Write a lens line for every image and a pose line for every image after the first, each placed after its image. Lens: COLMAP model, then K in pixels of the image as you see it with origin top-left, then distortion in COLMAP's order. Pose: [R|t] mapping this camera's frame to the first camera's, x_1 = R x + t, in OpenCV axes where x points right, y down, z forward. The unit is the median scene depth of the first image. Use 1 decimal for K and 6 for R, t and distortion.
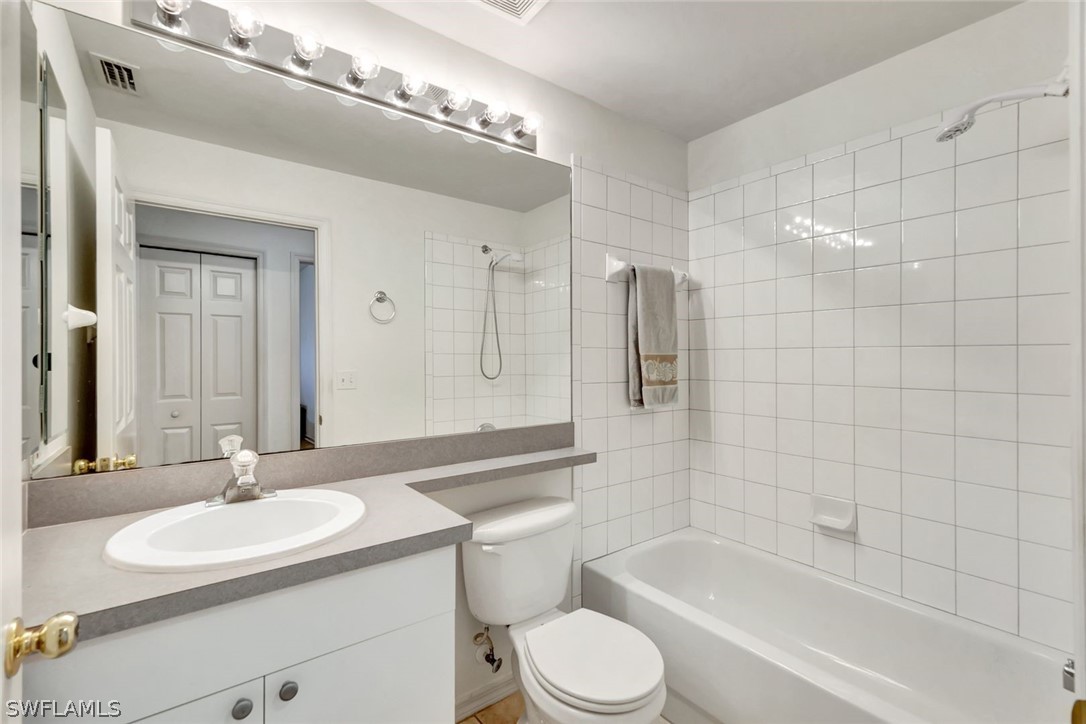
lens RADIAL K [[445.5, 0, 540.7], [0, 445.5, 351.1], [0, 0, 1]] dist [0.001041, 0.000194]
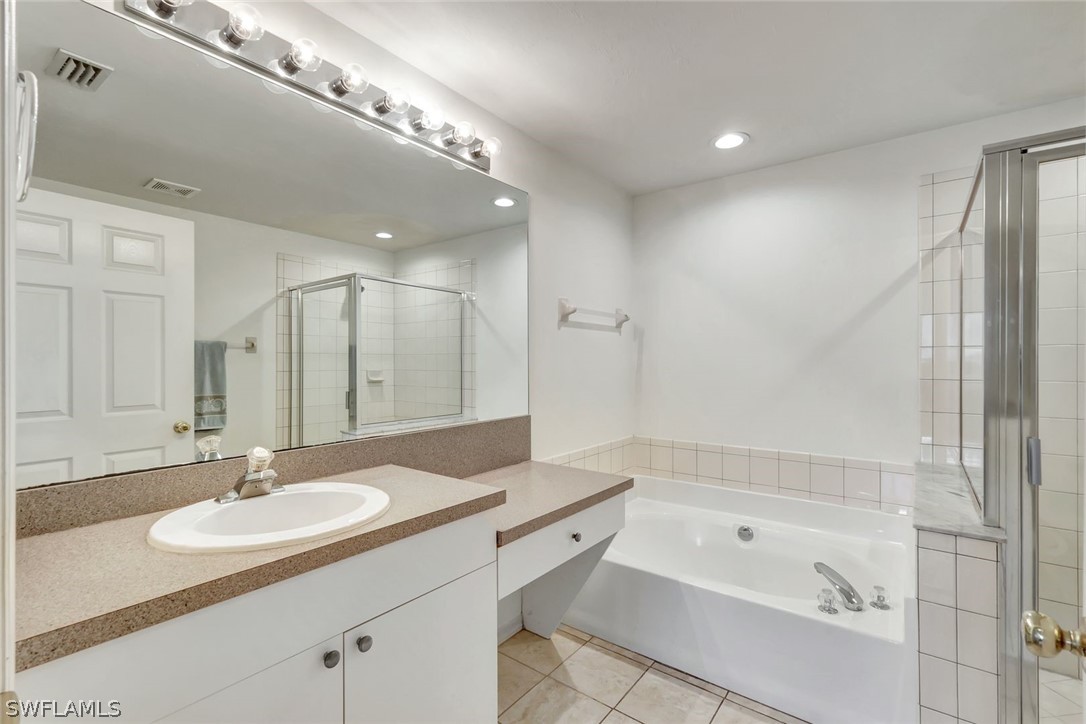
lens RADIAL K [[477.1, 0, 540.9], [0, 477.1, 351.8], [0, 0, 1]] dist [0.008362, 0.000579]
pose [[0.954524, 0.012089, 0.297888, -0.253396], [-0.011619, 0.999927, -0.003348, -0.001330], [-0.297906, -0.000266, 0.954595, -0.175300]]
